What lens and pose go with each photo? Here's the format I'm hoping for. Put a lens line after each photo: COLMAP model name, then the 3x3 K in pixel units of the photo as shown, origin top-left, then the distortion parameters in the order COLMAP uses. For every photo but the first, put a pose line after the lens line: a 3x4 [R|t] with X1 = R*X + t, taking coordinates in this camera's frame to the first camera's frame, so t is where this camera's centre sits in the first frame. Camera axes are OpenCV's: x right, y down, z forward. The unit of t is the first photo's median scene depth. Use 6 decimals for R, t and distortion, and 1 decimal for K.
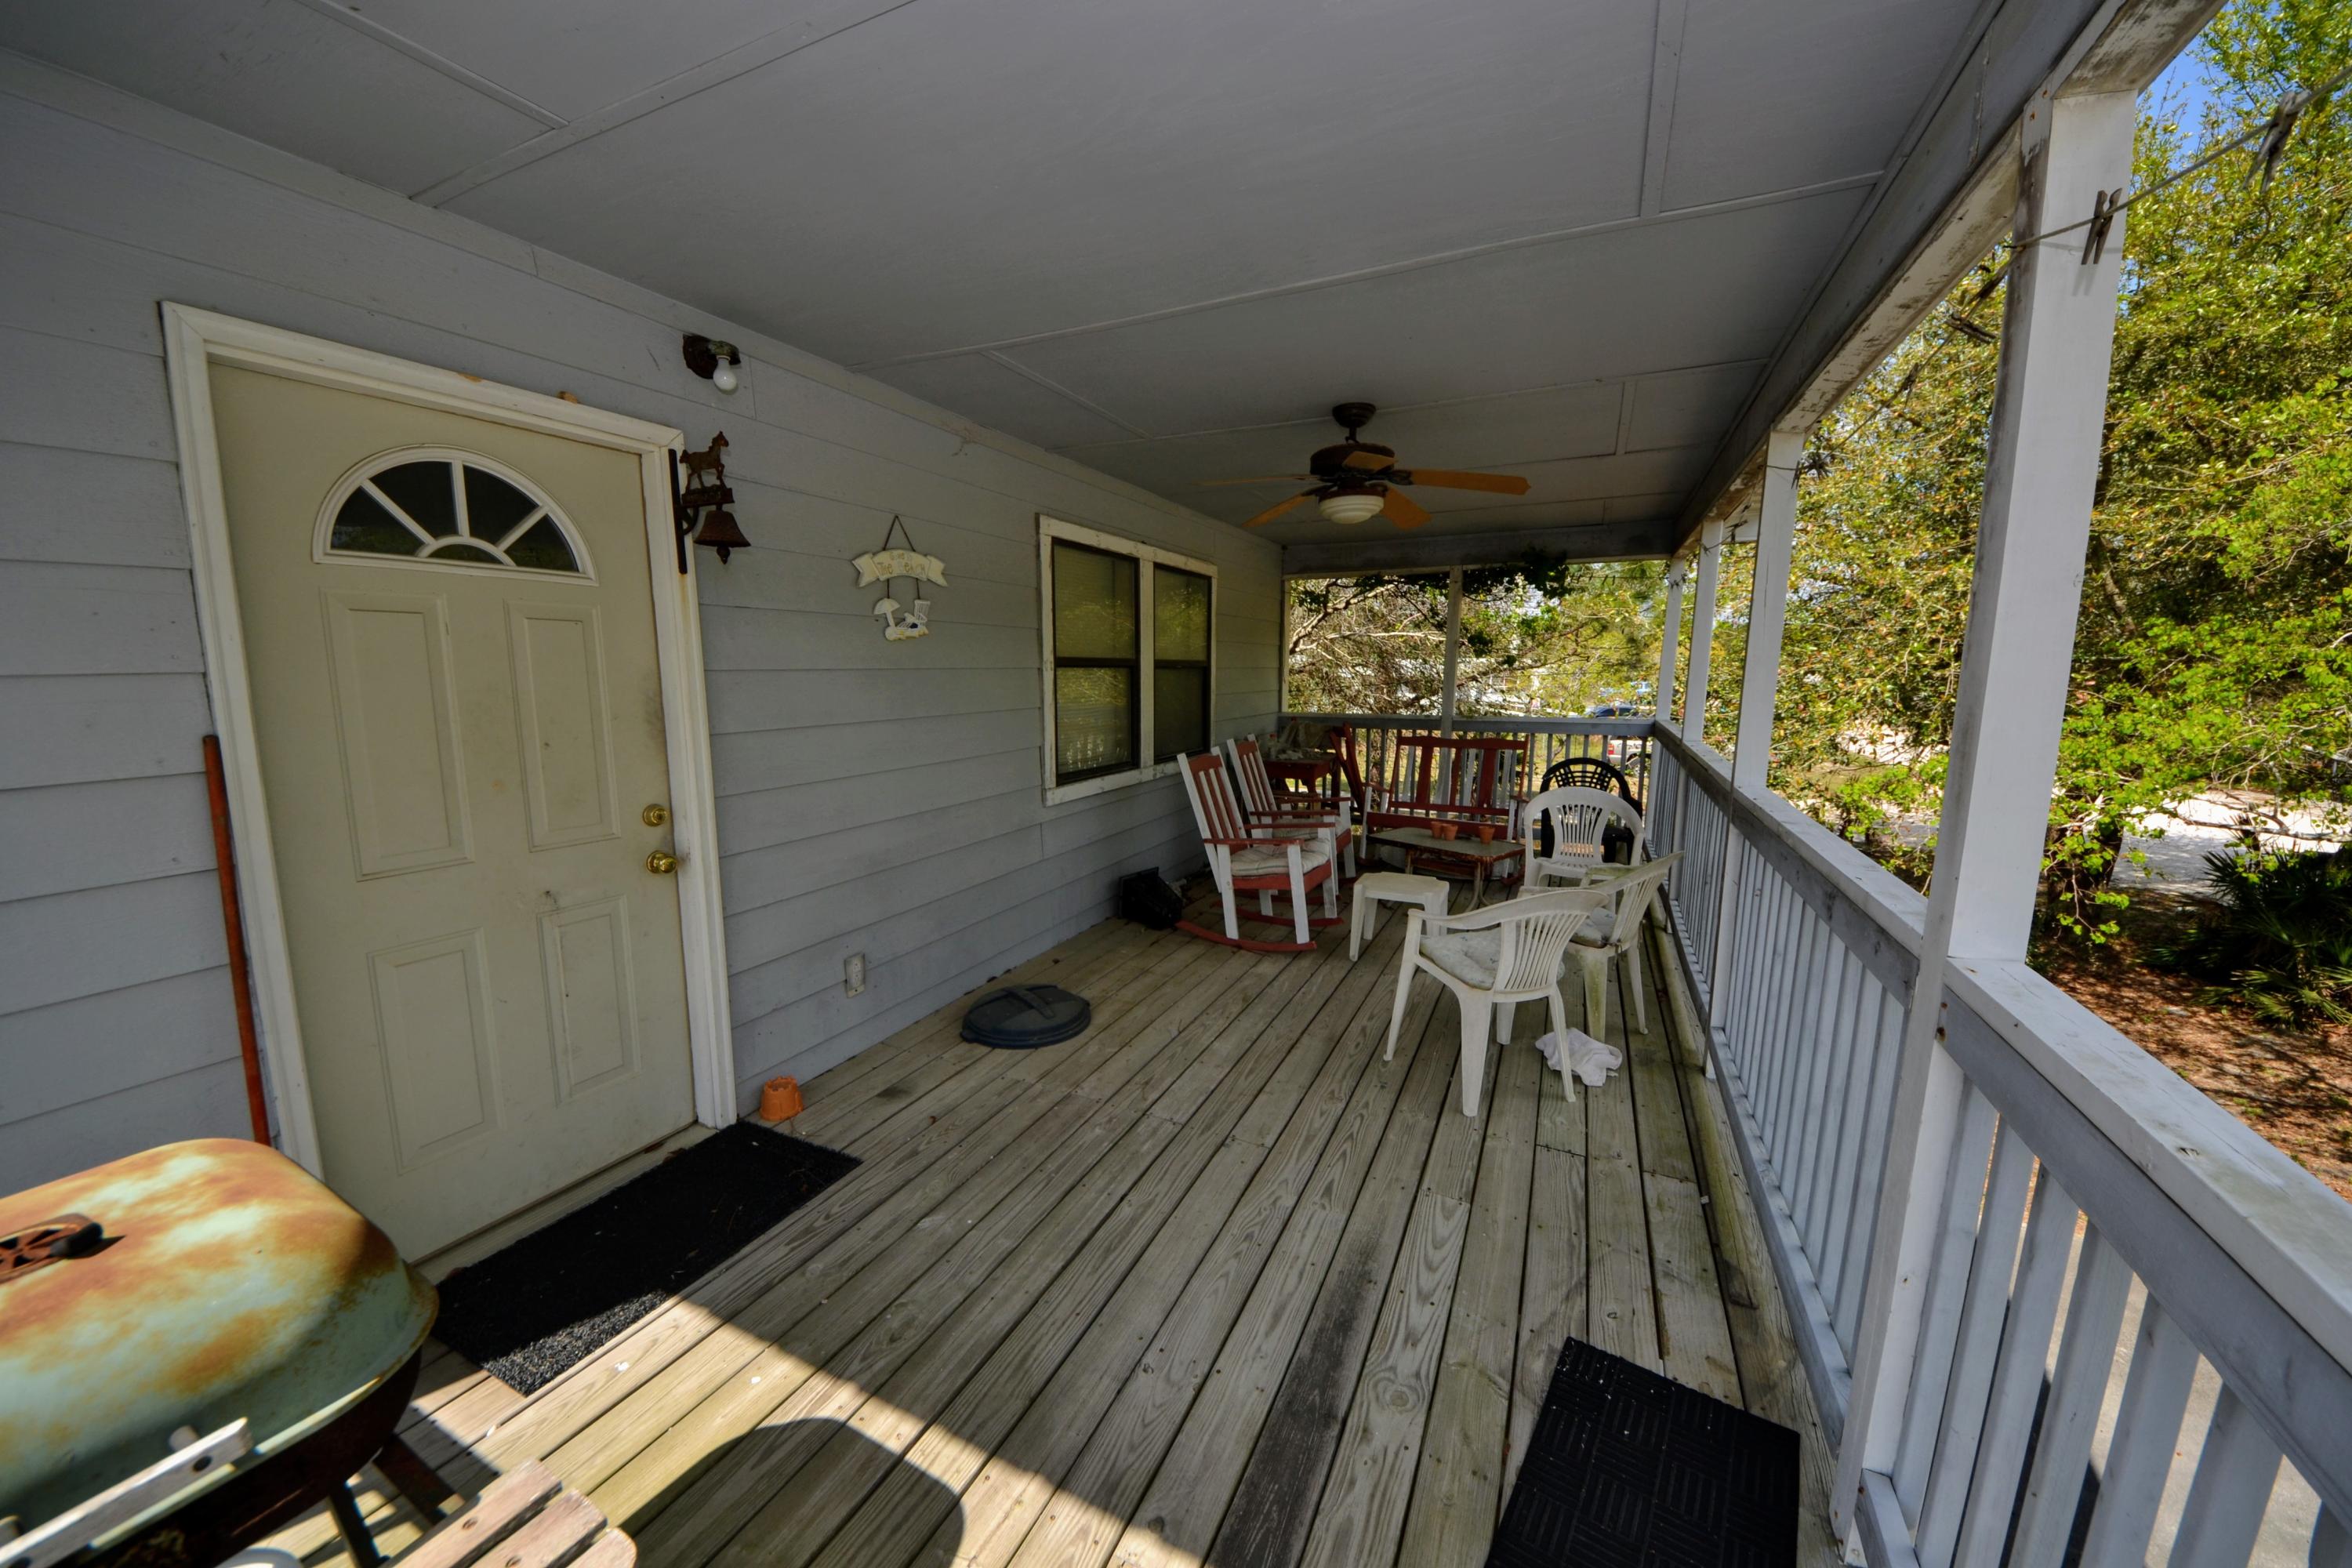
lens RADIAL K [[870.0, 0, 1163.2], [0, 870.0, 788.1], [0, 0, 1]] dist [0.001050, -0.007122]
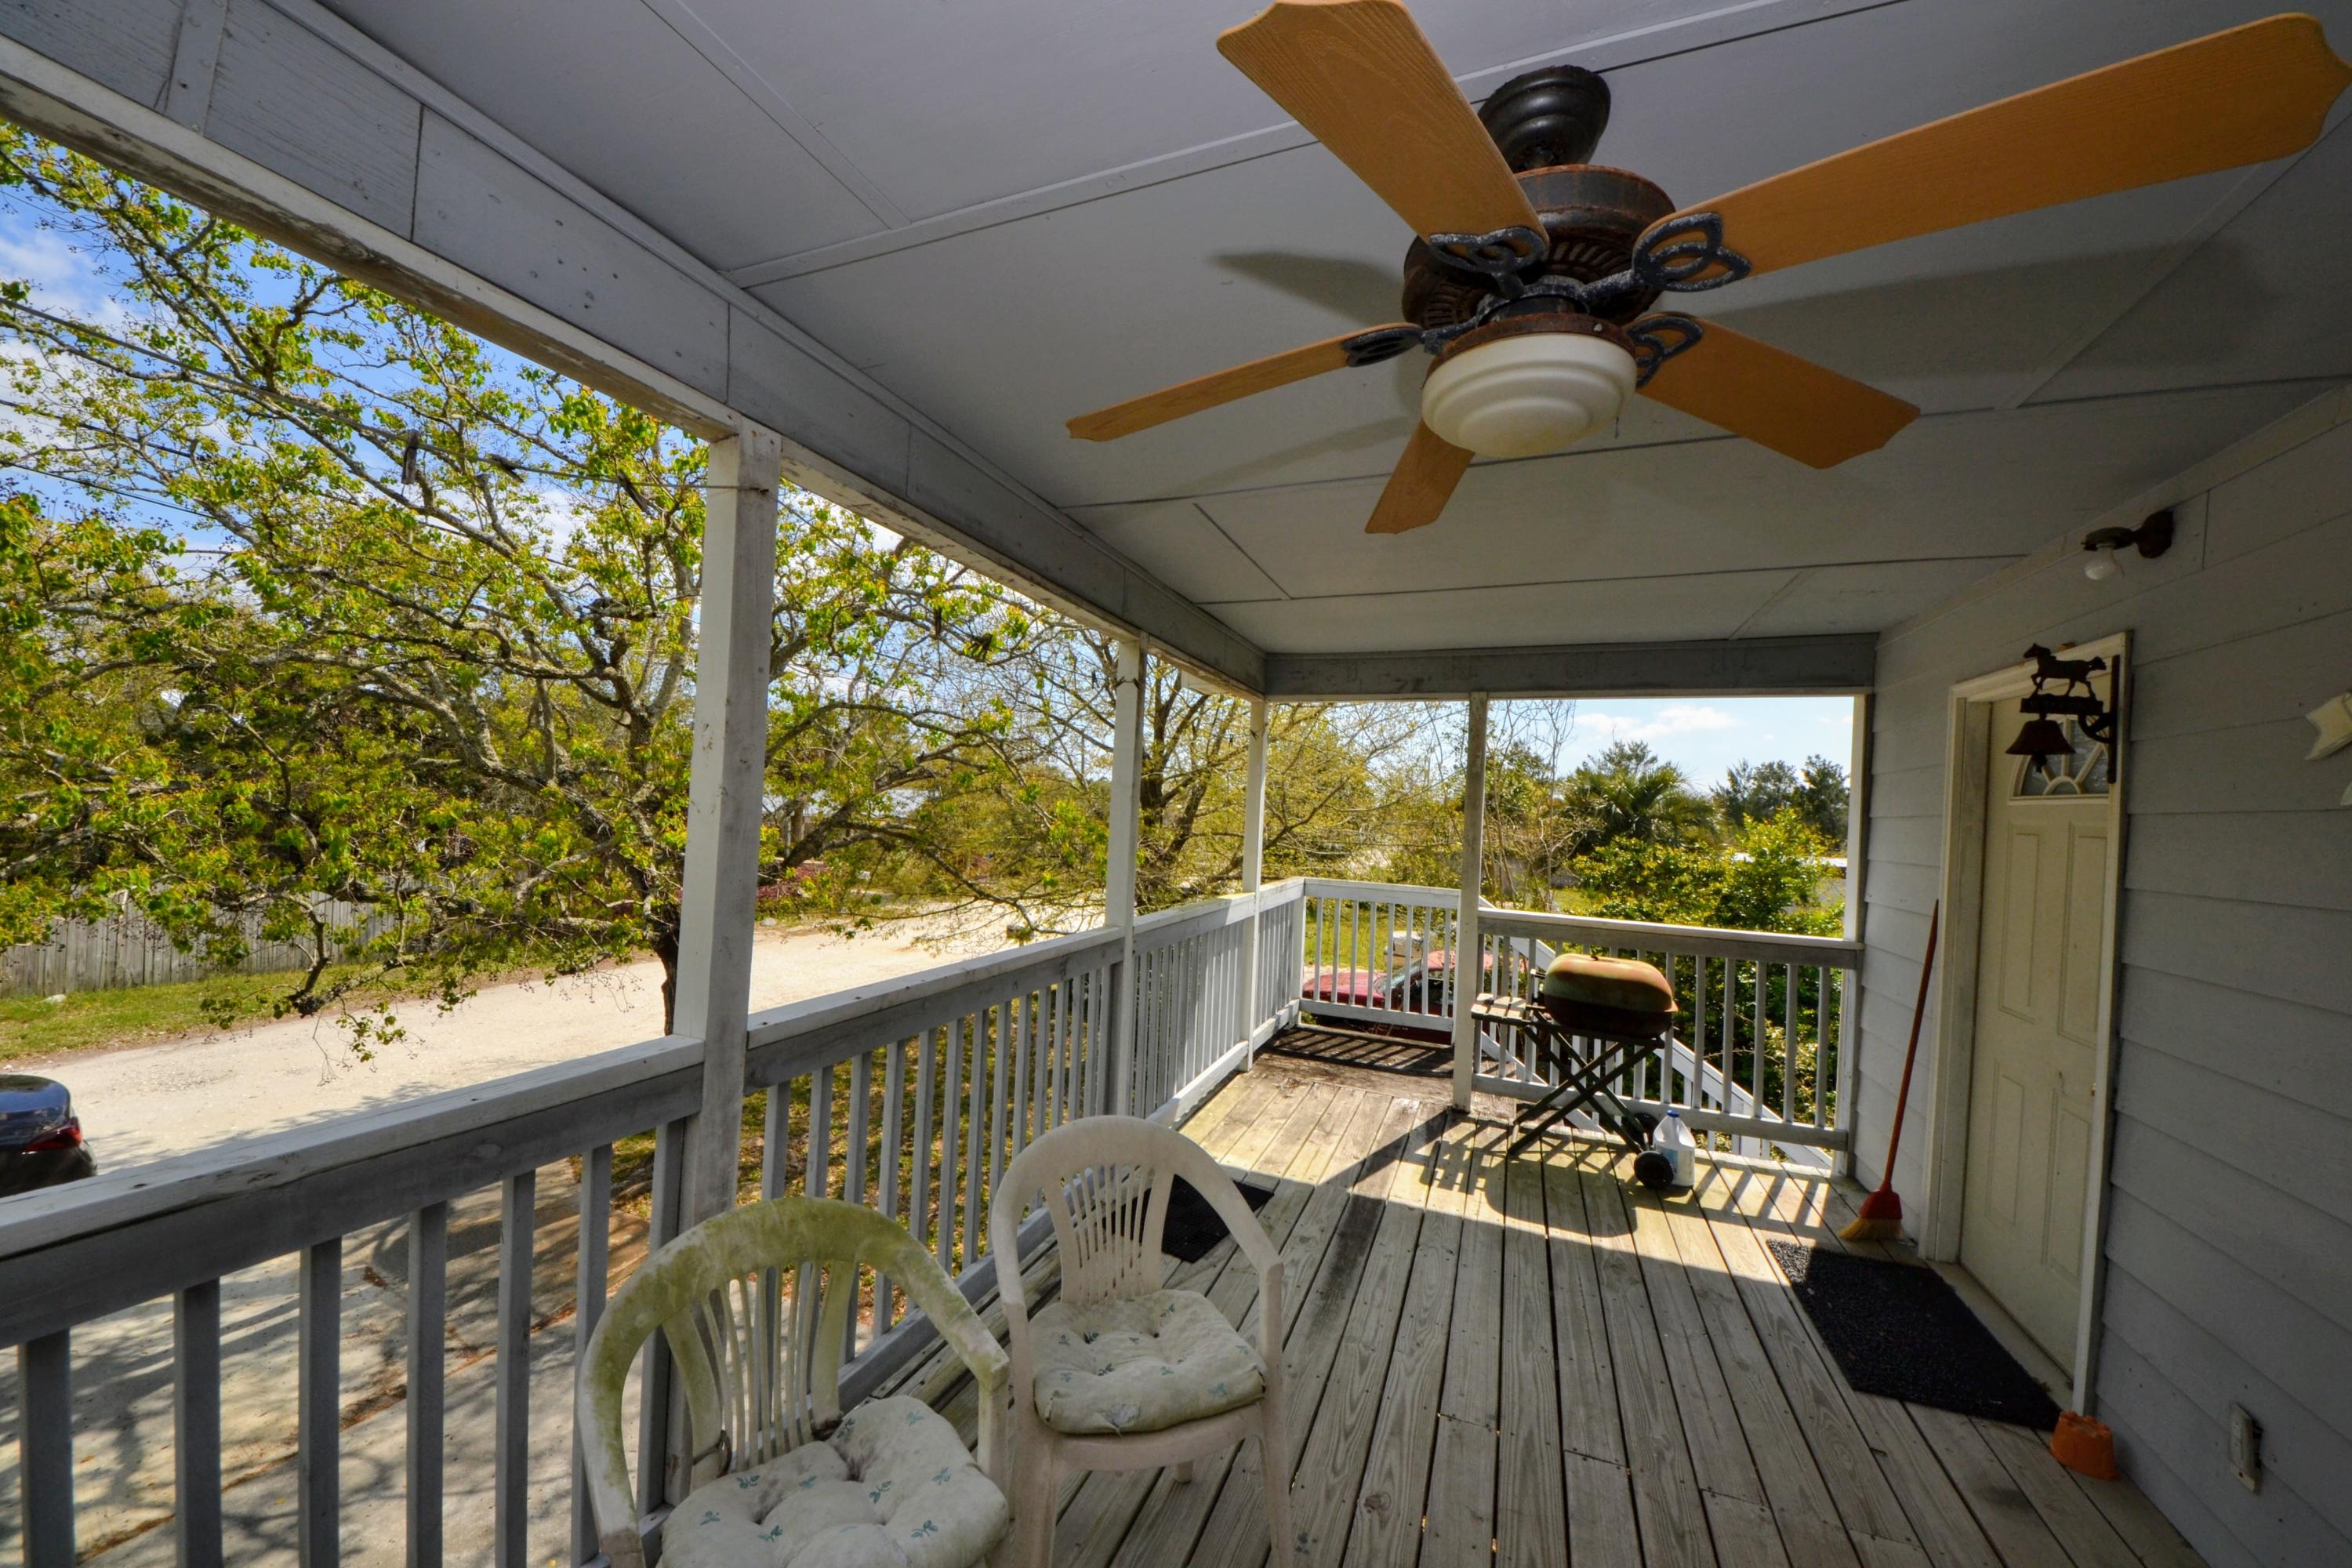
lens RADIAL K [[870.0, 0, 1162.9], [0, 870.0, 801.2], [0, 0, 1]] dist [0.001050, -0.007122]
pose [[-0.996427, -0.053119, -0.065670, 0.567396], [-0.063199, 0.984692, 0.162442, -0.349914], [0.056036, 0.166012, -0.984530, 2.031464]]
